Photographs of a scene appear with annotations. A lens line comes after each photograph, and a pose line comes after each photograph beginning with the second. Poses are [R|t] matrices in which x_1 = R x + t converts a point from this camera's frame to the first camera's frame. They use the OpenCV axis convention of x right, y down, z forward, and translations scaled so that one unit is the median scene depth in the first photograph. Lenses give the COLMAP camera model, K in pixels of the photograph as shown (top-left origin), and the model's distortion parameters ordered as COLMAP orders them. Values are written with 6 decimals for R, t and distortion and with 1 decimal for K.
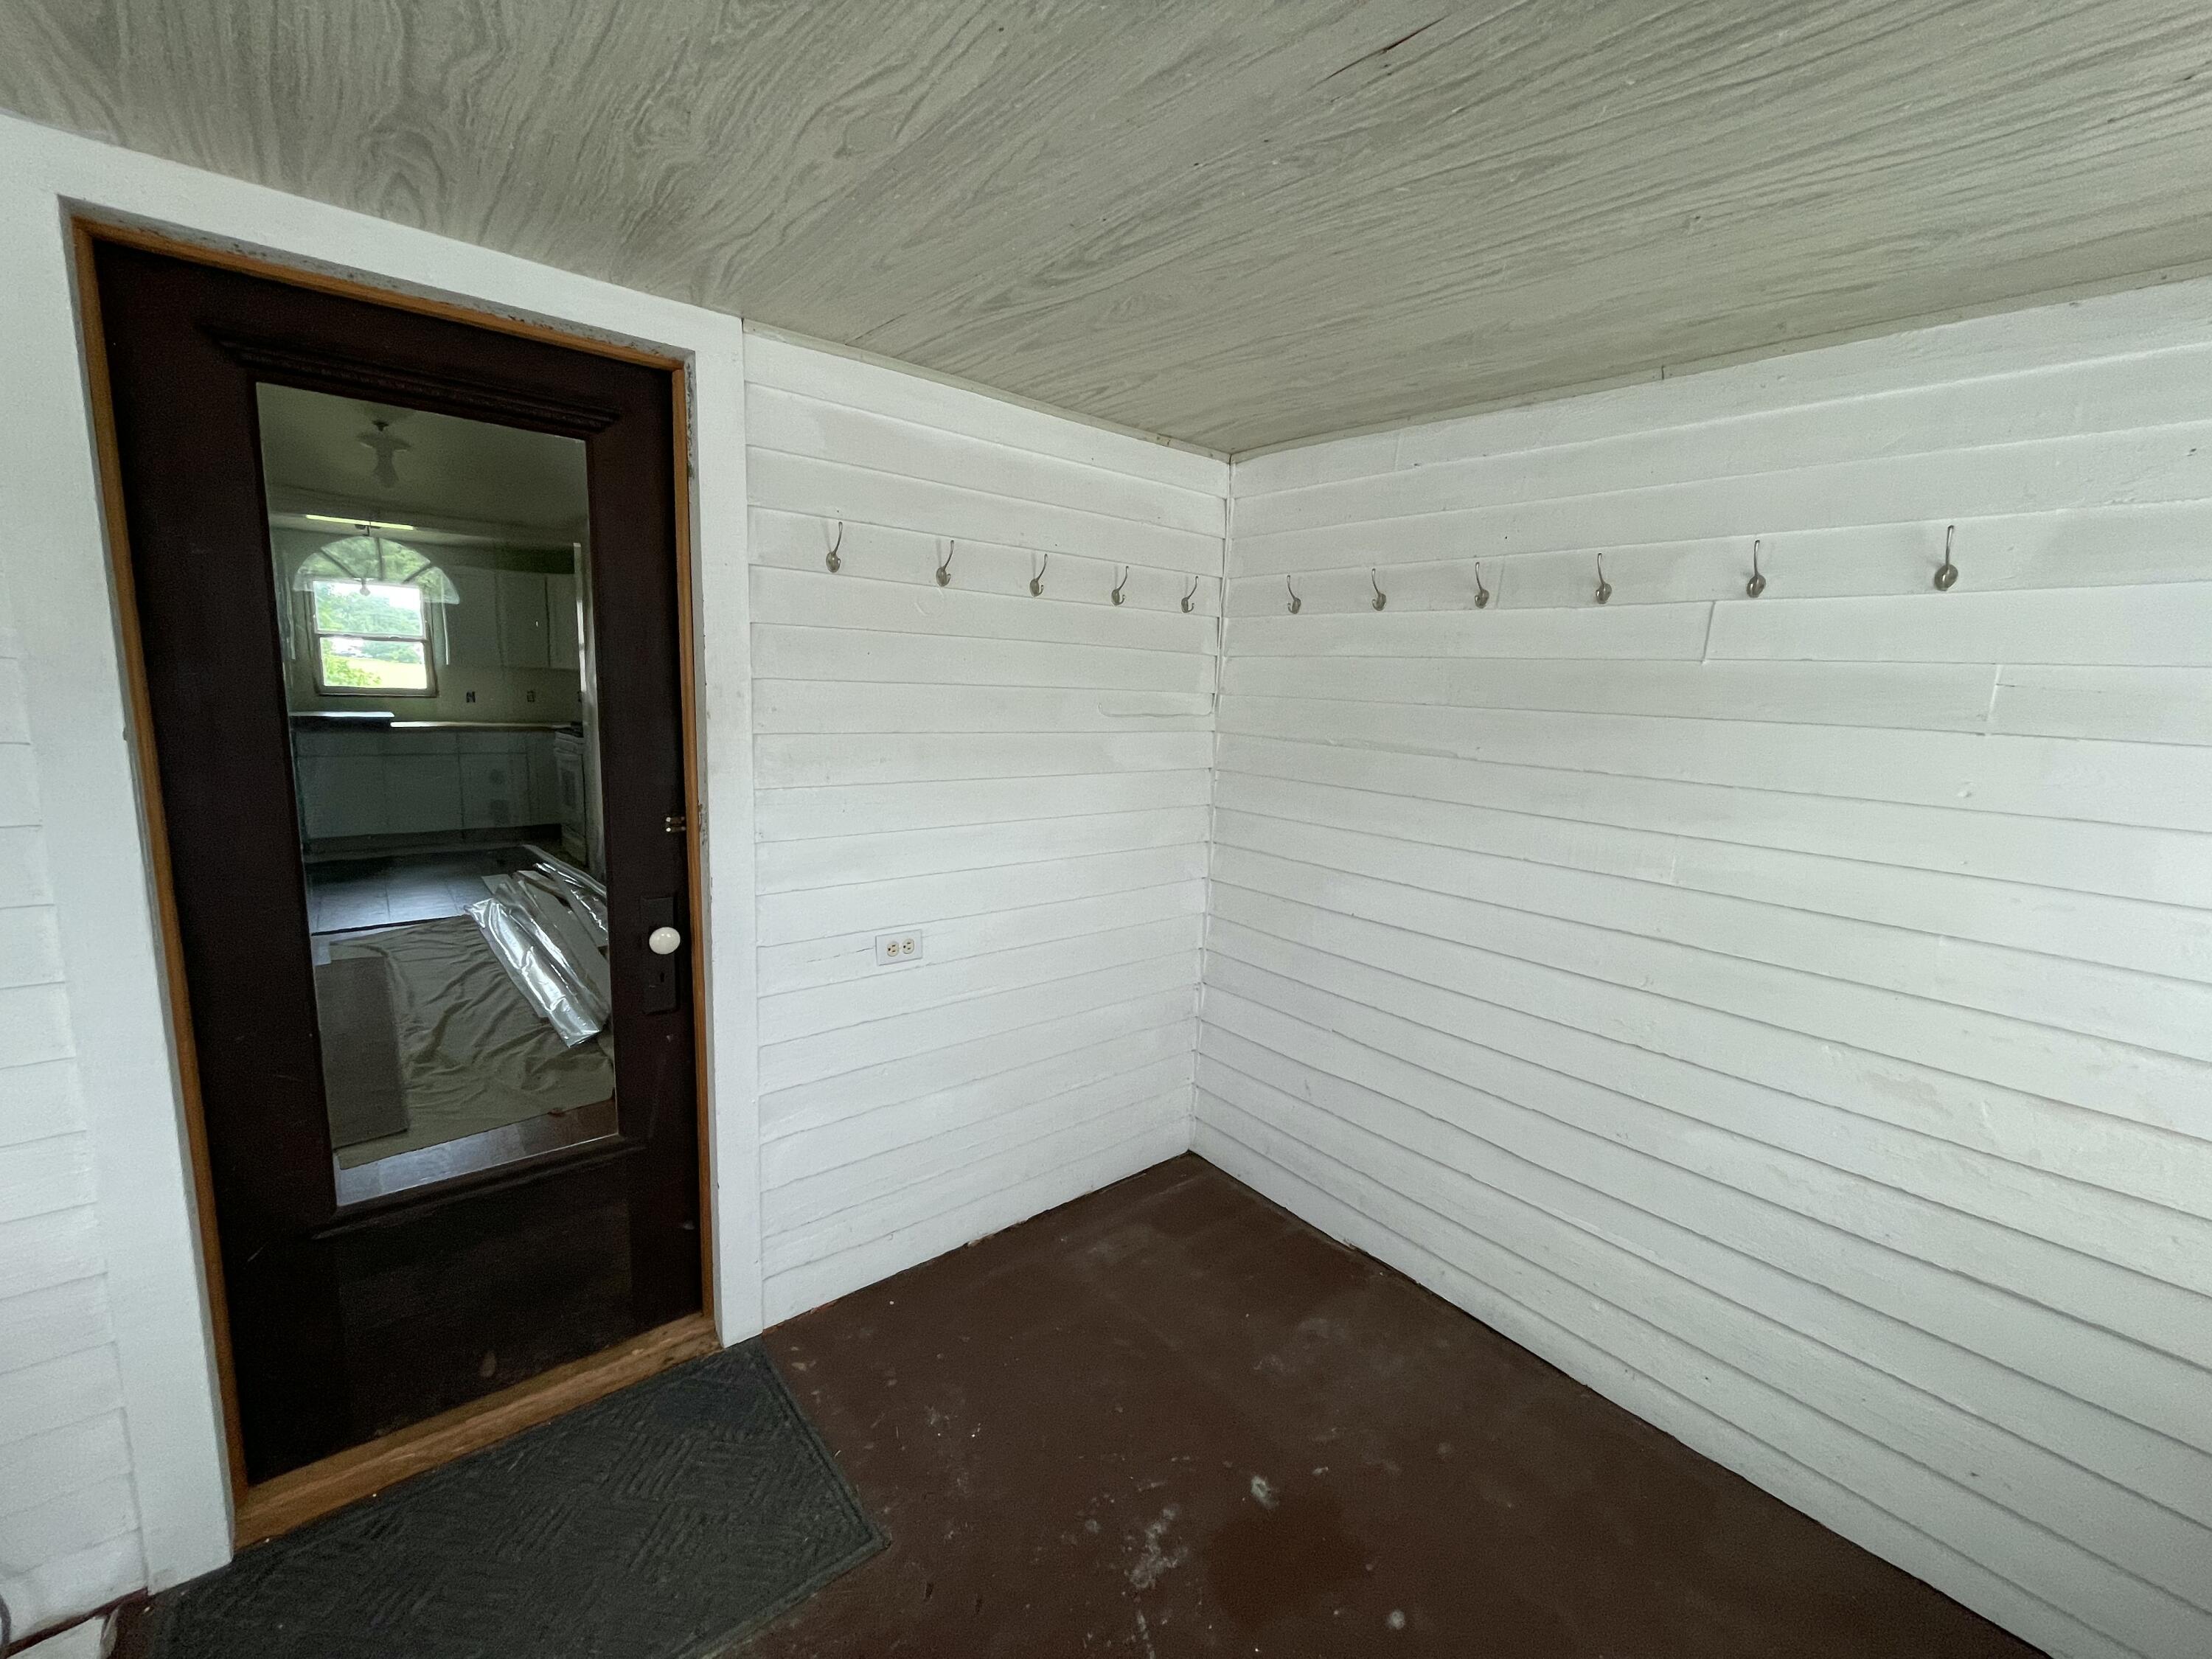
lens RADIAL K [[893.7, 0, 1098.4], [0, 893.7, 825.5], [0, 0, 1]] dist [-0.002287, -0.000168]
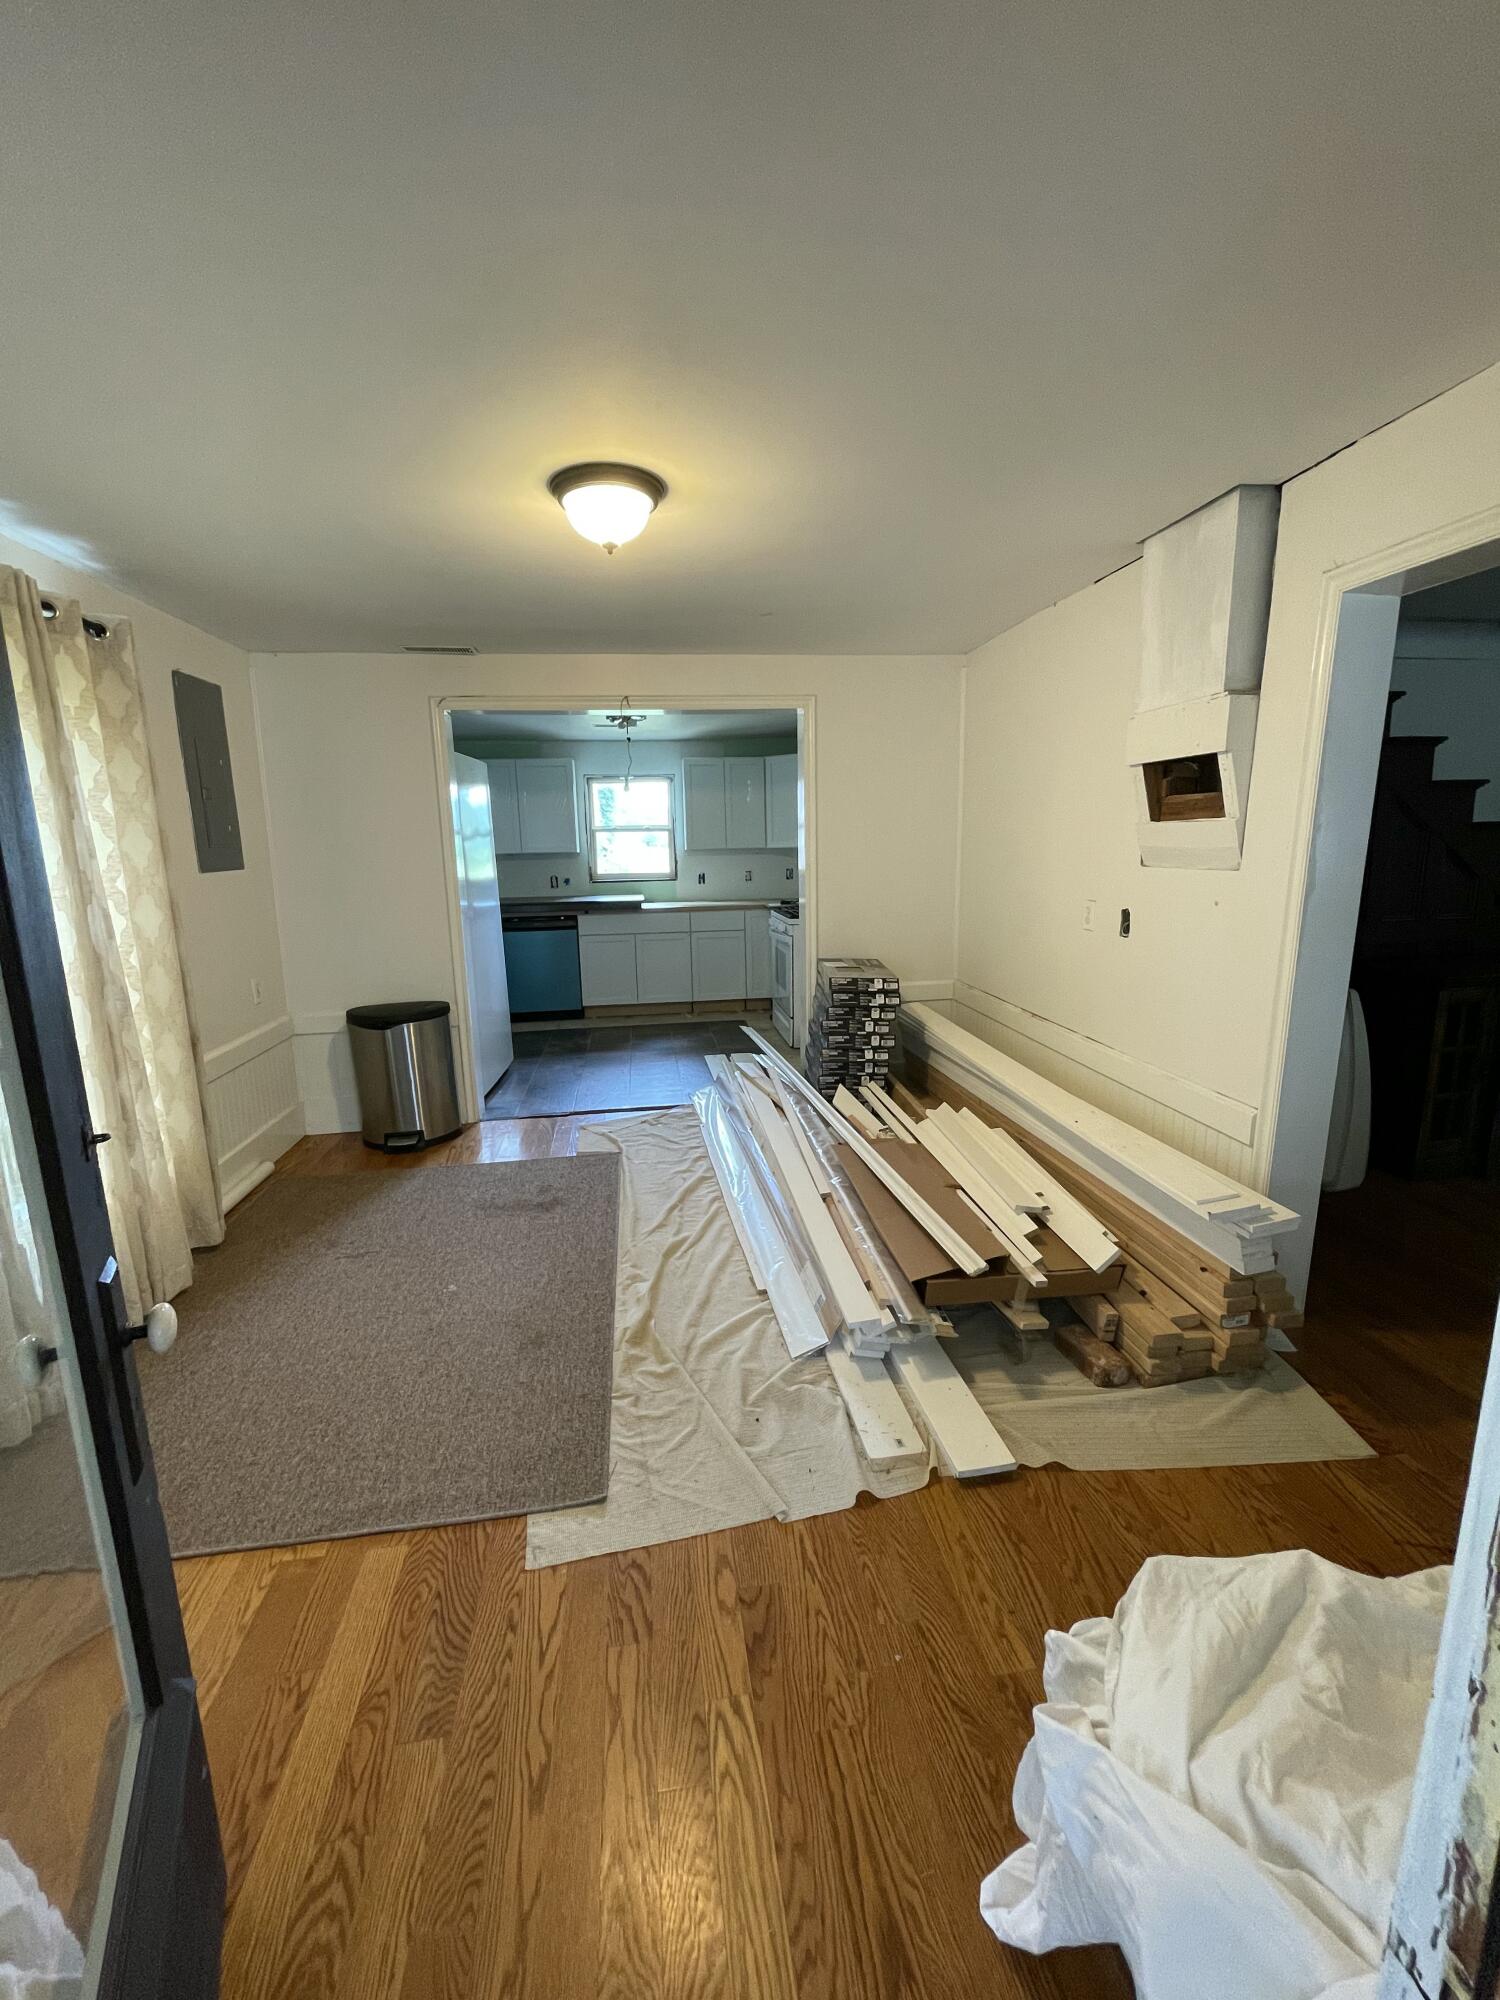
lens RADIAL K [[808.1, 0, 751.6], [0, 808.1, 992.2], [0, 0, 1]] dist [-0.002287, -0.000168]
pose [[0.851478, 0.037858, -0.523022, -0.217464], [-0.029223, 0.999266, 0.024756, -0.052808], [0.523576, -0.005795, 0.851959, 0.318058]]
